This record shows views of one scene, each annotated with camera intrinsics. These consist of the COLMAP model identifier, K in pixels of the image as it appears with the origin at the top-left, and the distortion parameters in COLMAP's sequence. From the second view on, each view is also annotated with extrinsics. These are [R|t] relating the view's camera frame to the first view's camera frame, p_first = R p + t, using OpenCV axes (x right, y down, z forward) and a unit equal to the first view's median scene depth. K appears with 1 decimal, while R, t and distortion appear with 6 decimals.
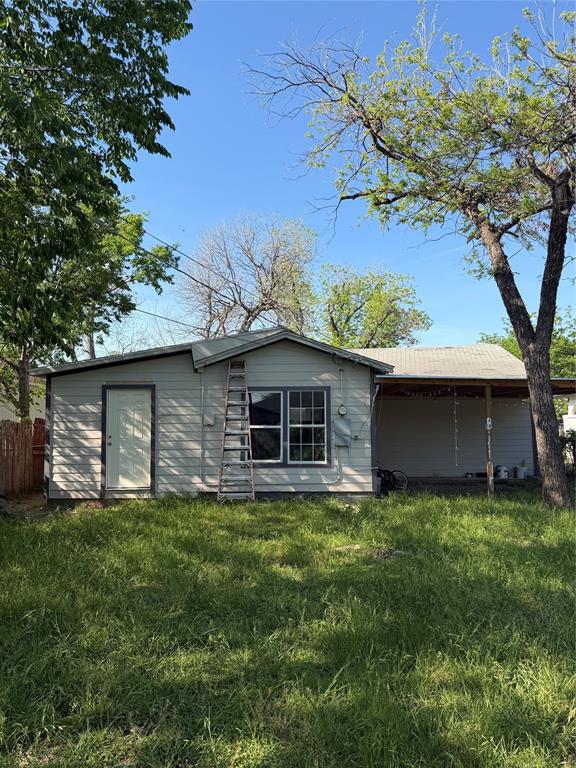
lens RADIAL K [[532.3, 0, 289.9], [0, 532.3, 386.2], [0, 0, 1]] dist [0.071524, -0.036546]
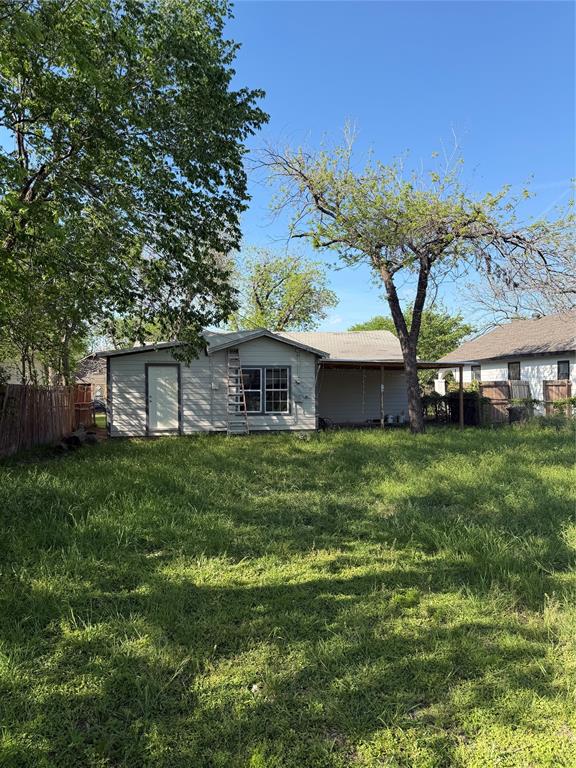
lens RADIAL K [[532.3, 0, 286.4], [0, 532.3, 384.2], [0, 0, 1]] dist [0.071524, -0.036546]
pose [[0.983860, 0.001596, 0.178931, -0.225605], [-0.014687, 0.997307, 0.071858, -0.058202], [-0.178334, -0.073326, 0.981234, -0.584828]]
